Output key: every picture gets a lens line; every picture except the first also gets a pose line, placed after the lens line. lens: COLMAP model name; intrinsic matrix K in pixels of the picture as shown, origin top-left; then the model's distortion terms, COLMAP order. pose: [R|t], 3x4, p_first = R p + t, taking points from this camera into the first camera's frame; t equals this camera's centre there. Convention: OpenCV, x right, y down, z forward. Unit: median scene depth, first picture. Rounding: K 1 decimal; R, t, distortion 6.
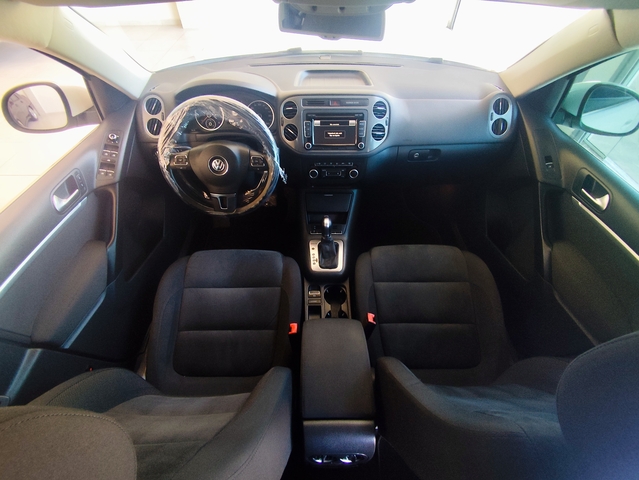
lens RADIAL K [[303.9, 0, 317.9], [0, 303.9, 239.7], [0, 0, 1]] dist [0.039437, -0.001574]
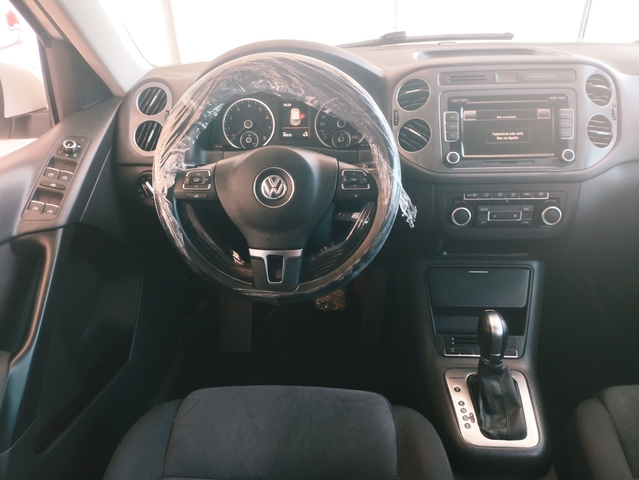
lens RADIAL K [[495.6, 0, 320.6], [0, 495.6, 239.0], [0, 0, 1]] dist [0.062646, -0.041778]
pose [[0.997819, -0.004117, -0.065883, -0.189678], [-0.017702, 0.944808, -0.327145, 0.074659], [0.063594, 0.327598, 0.942675, 0.288020]]
